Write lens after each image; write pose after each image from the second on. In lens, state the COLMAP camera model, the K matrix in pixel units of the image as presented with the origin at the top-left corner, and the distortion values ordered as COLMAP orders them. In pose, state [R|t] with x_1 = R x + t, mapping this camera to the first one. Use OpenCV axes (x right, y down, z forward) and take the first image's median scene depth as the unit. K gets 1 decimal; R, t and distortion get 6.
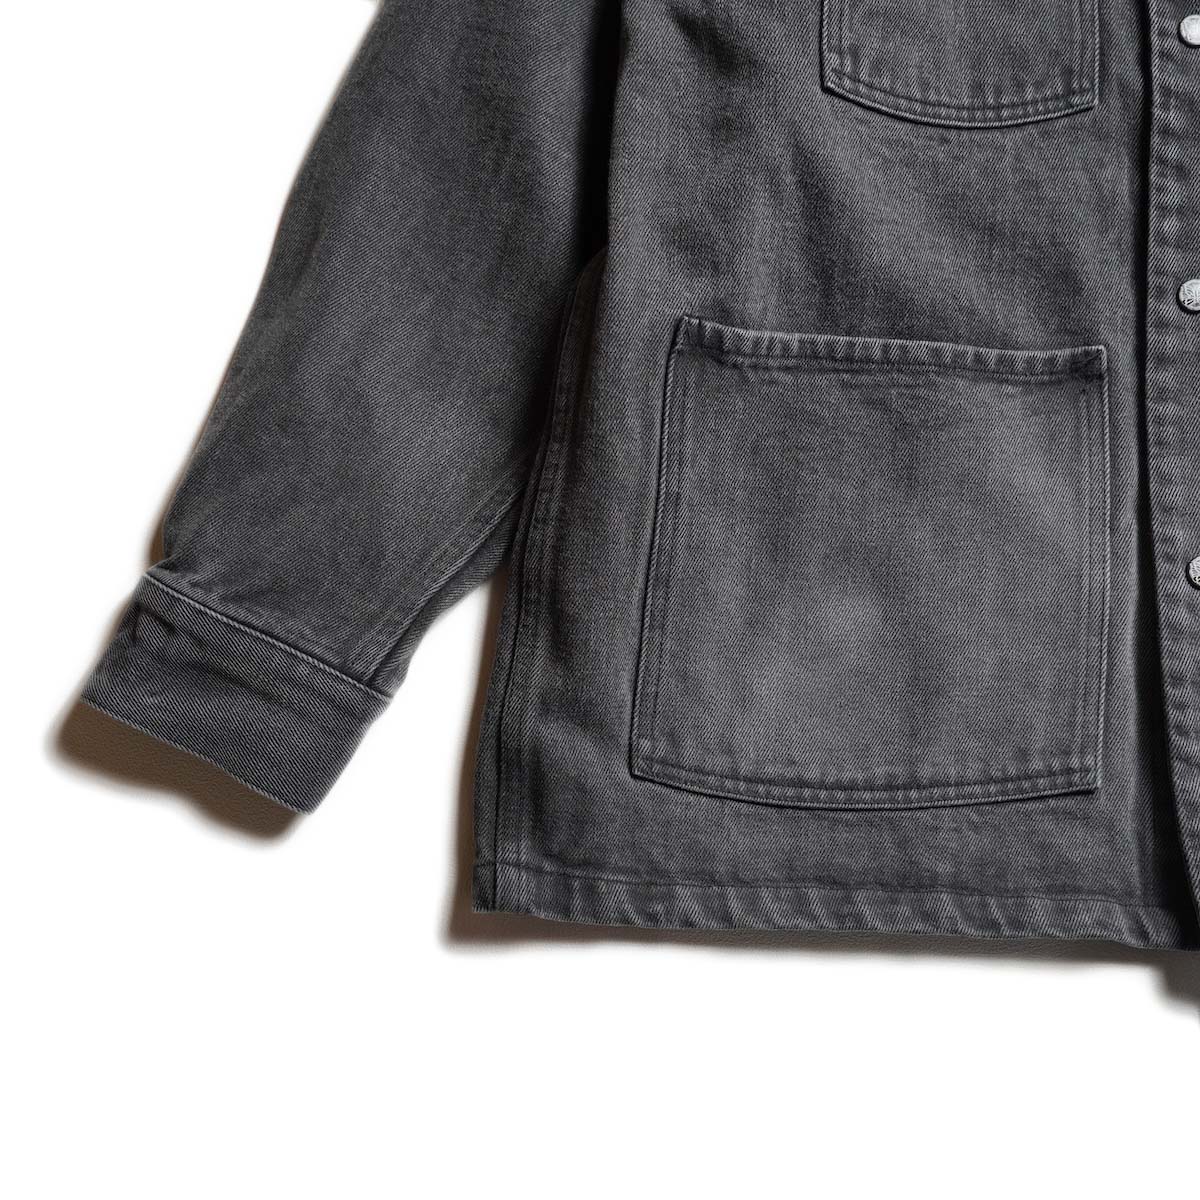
lens RADIAL K [[1458.2, 0, 600.9], [0, 1458.2, 597.4], [0, 0, 1]] dist [-0.006295, 0.000000]
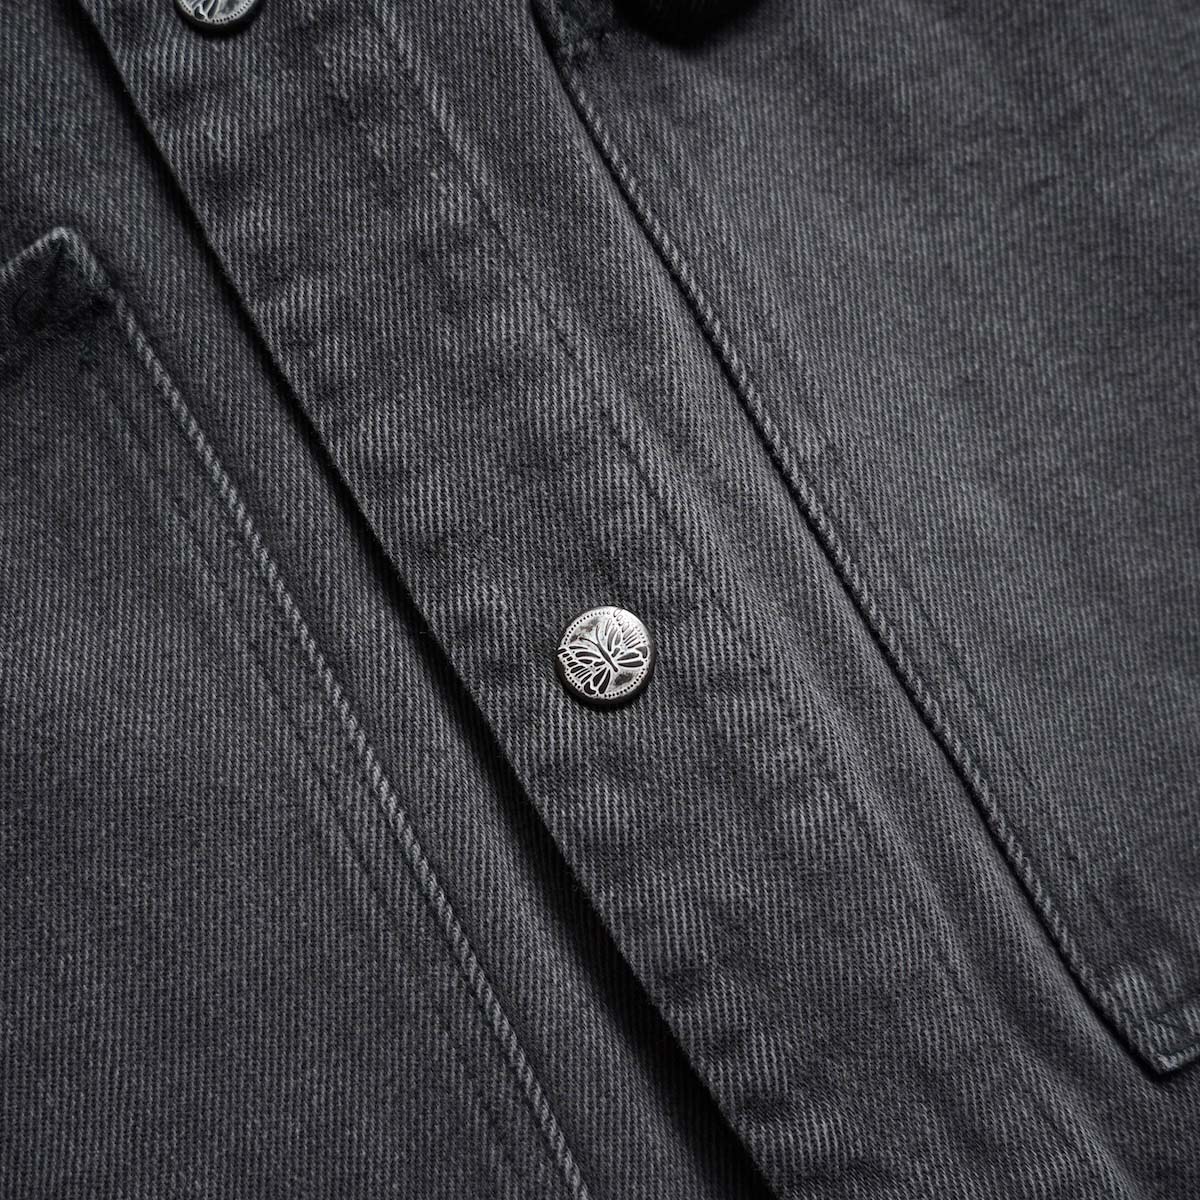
lens RADIAL K [[1458.2, 0, 602.3], [0, 1458.2, 601.9], [0, 0, 1]] dist [-0.006295, 0.000000]
pose [[0.858535, -0.497664, 0.123479, 0.371689], [0.498329, 0.866546, 0.027666, -0.038236], [-0.120769, 0.037781, 0.991961, 0.641701]]
